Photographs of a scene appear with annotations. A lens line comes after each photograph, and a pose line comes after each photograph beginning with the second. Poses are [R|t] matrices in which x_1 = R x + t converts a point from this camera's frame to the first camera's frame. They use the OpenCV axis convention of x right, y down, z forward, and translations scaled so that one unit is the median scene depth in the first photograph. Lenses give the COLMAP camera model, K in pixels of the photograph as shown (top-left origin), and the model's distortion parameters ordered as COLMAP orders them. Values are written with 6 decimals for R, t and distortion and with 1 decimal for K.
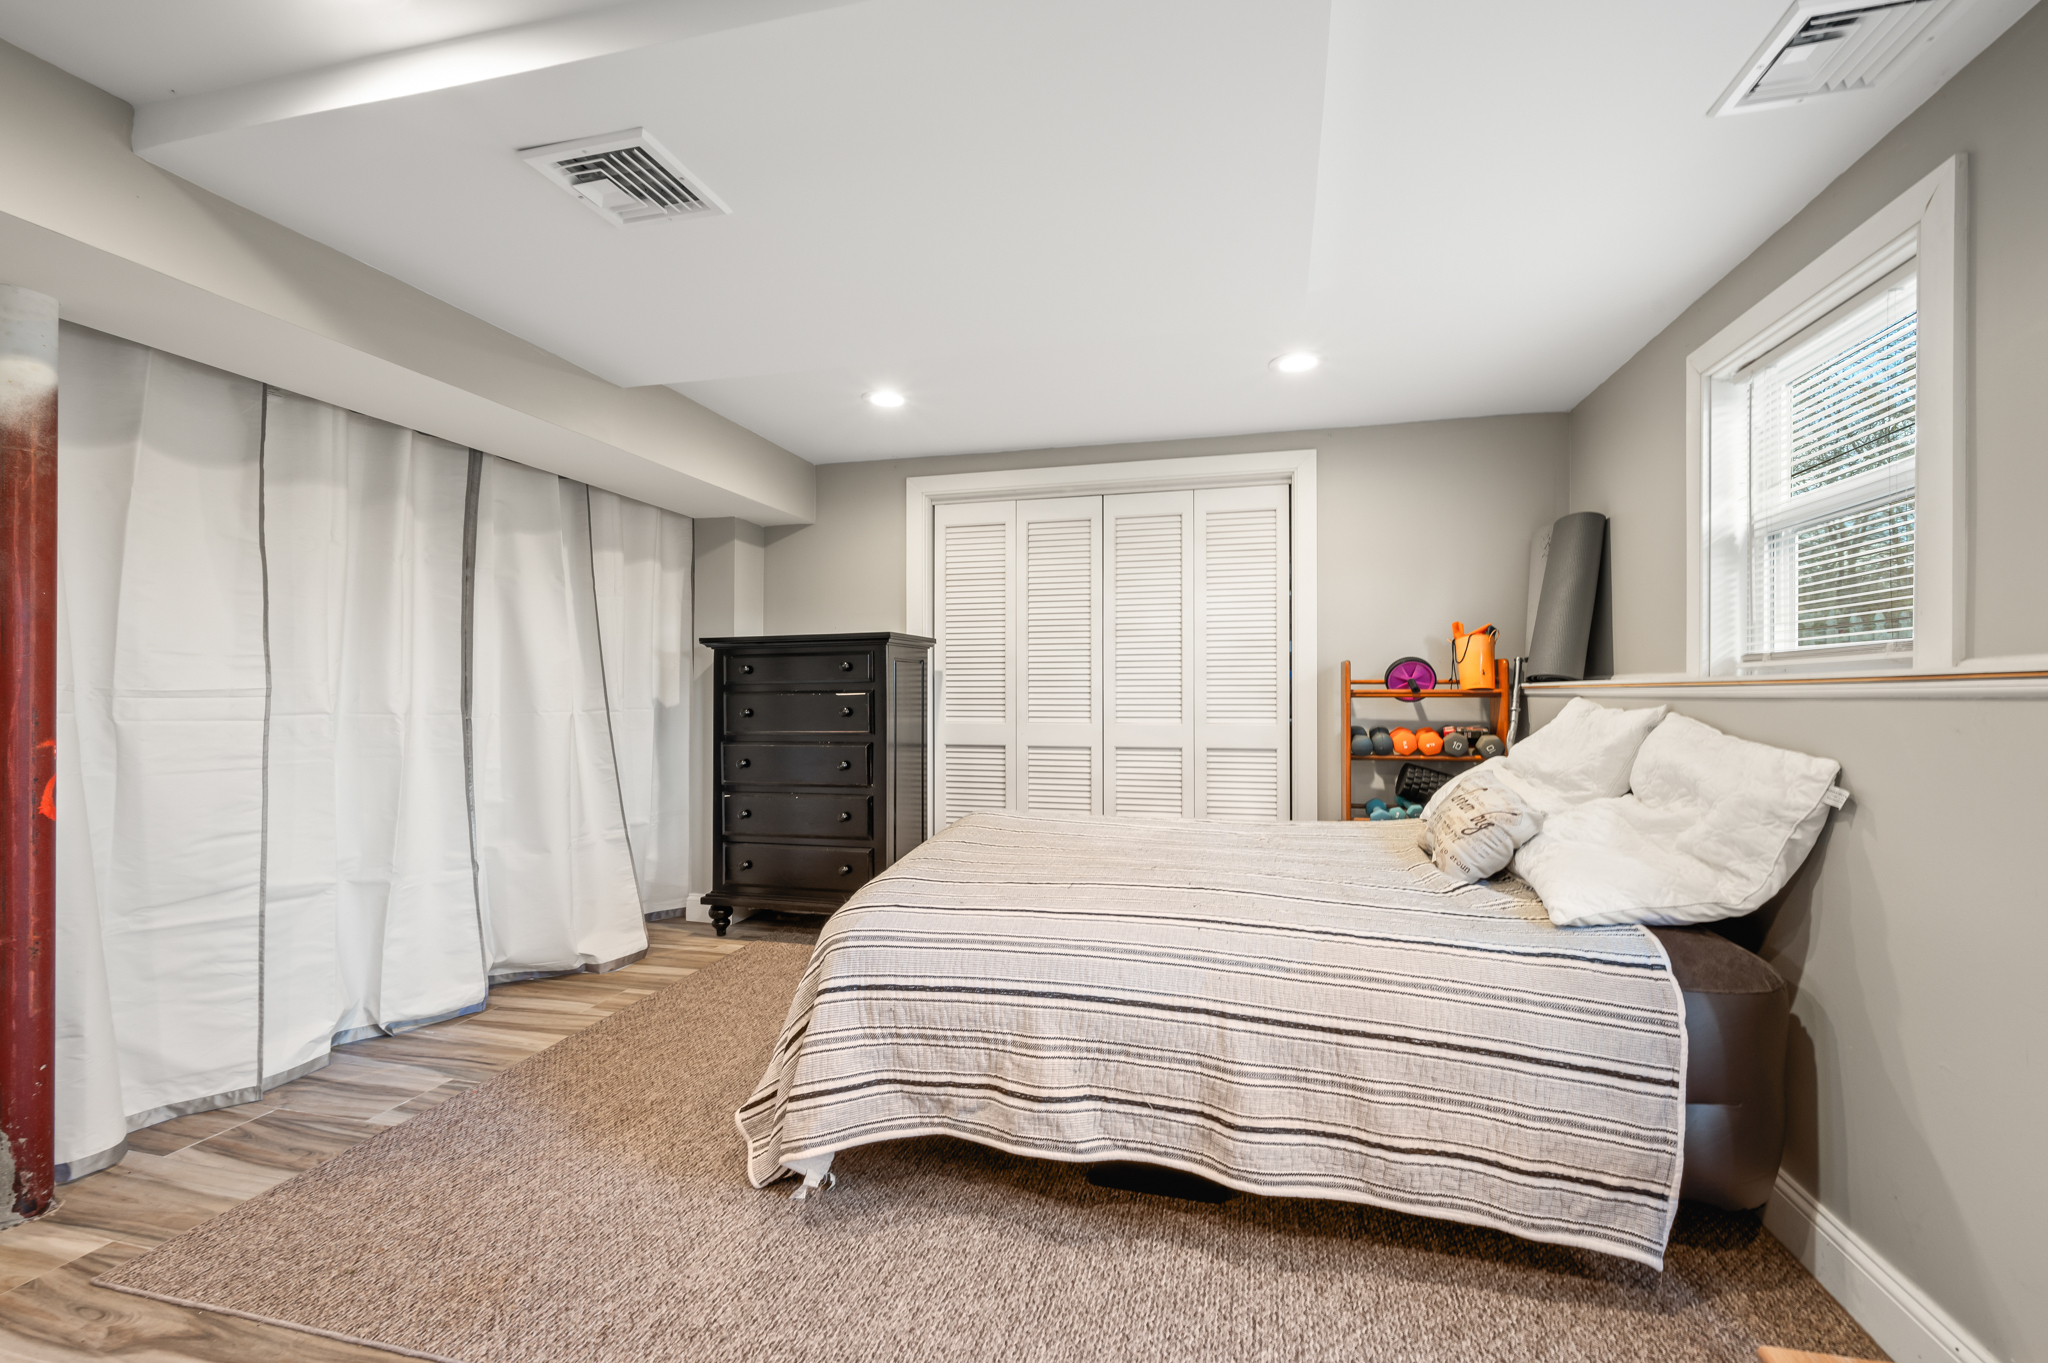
lens RADIAL K [[854.3, 0, 1024.0], [0, 854.3, 681.5], [0, 0, 1]] dist [0.002327, -0.000063]
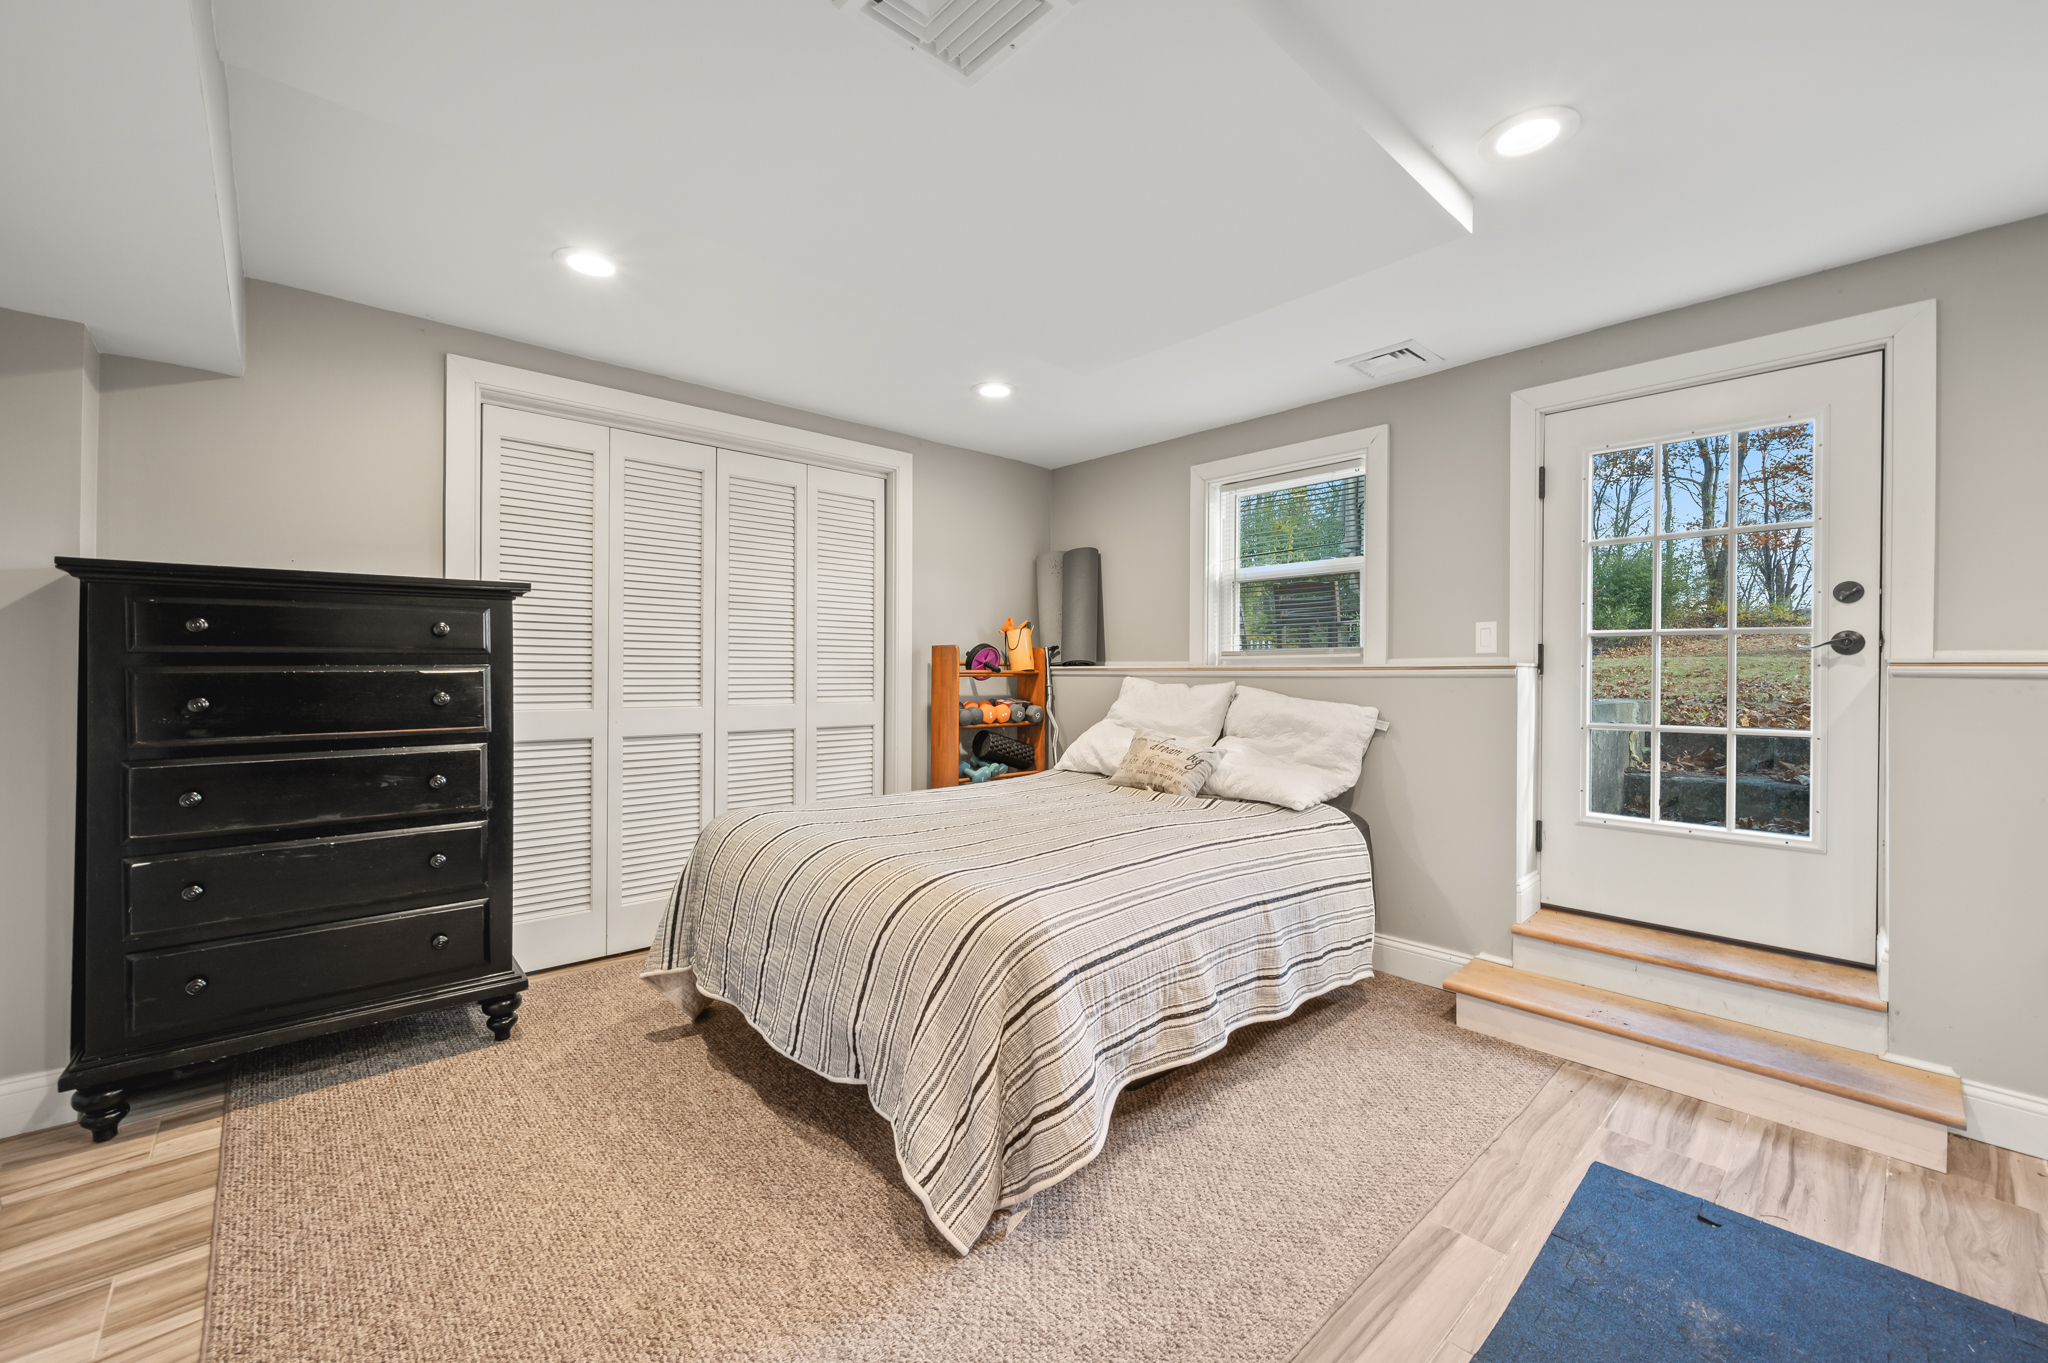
lens RADIAL K [[879.5, 0, 1039.5], [0, 879.5, 663.0], [0, 0, 1]] dist [-0.001941, -0.000321]
pose [[0.514060, 0.014919, 0.857624, -0.667756], [-0.016766, 0.999832, -0.007343, 0.007290], [-0.857590, -0.010604, 0.514224, 0.321137]]
